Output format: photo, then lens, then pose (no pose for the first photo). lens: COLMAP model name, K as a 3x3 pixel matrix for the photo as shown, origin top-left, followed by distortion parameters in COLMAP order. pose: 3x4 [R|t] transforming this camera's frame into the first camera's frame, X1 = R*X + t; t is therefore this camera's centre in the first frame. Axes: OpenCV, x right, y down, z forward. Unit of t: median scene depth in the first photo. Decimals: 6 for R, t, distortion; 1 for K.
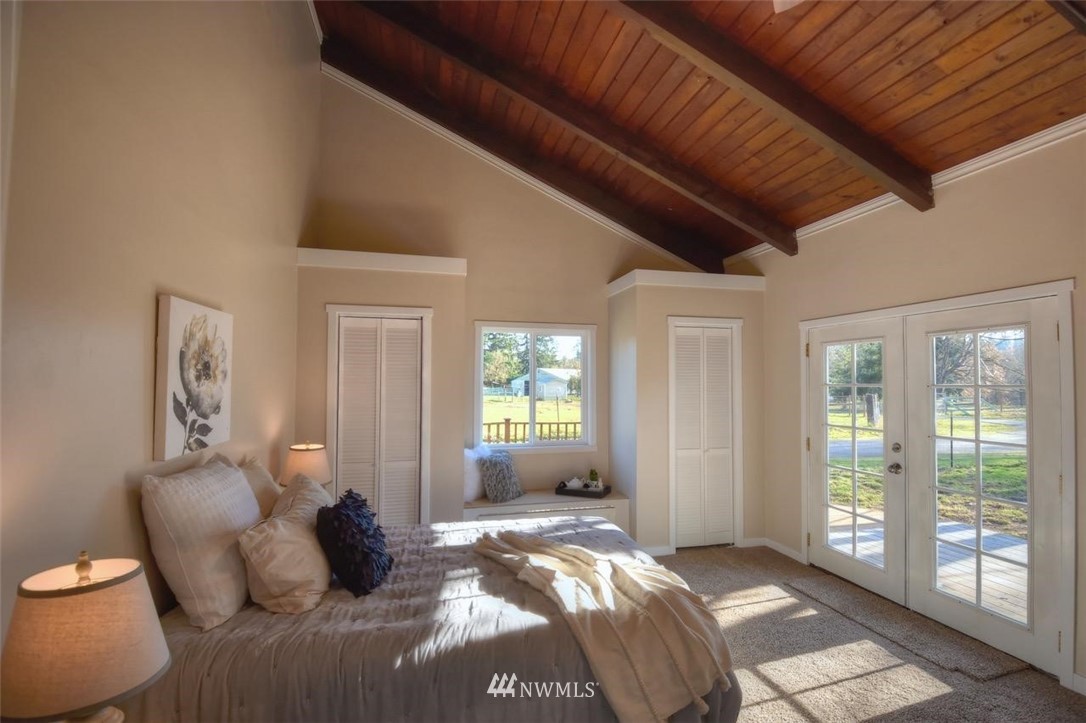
lens RADIAL K [[497.9, 0, 556.8], [0, 497.9, 363.2], [0, 0, 1]] dist [0.017469, -0.023301]
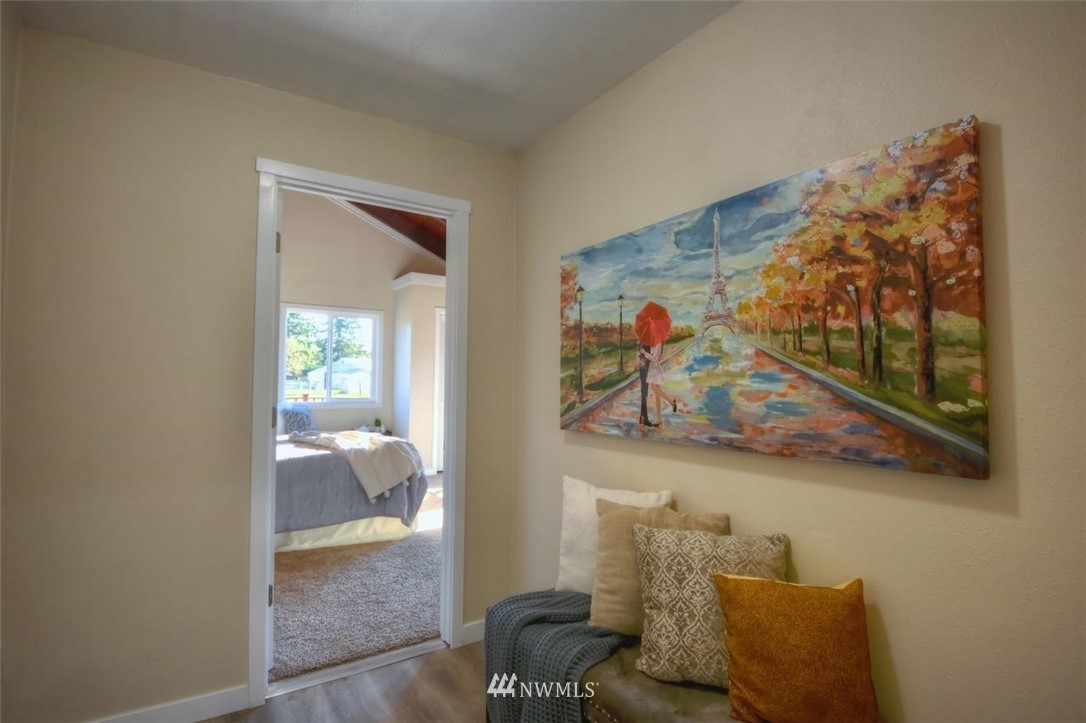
lens RADIAL K [[534.4, 0, 562.7], [0, 534.4, 359.6], [0, 0, 1]] dist [0.003885, 0.000265]
pose [[0.938054, 0.020331, 0.345891, 0.048361], [-0.022356, 0.999748, 0.001866, 0.049669], [-0.345766, -0.009483, 0.938273, -0.636446]]
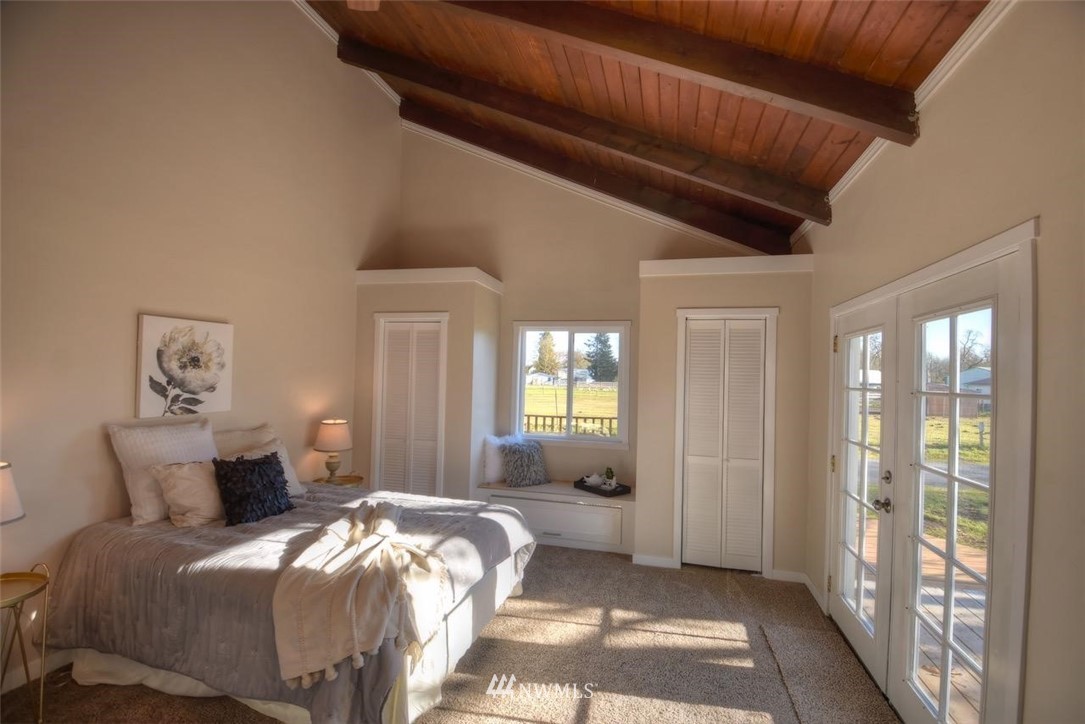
lens RADIAL K [[476.9, 0, 550.0], [0, 476.9, 364.4], [0, 0, 1]] dist [-0.000693, -0.013572]
pose [[0.876445, 0.008025, -0.481435, 0.516332], [-0.004467, 0.999954, 0.008535, 0.001735], [0.481481, -0.005330, 0.876440, 0.141989]]
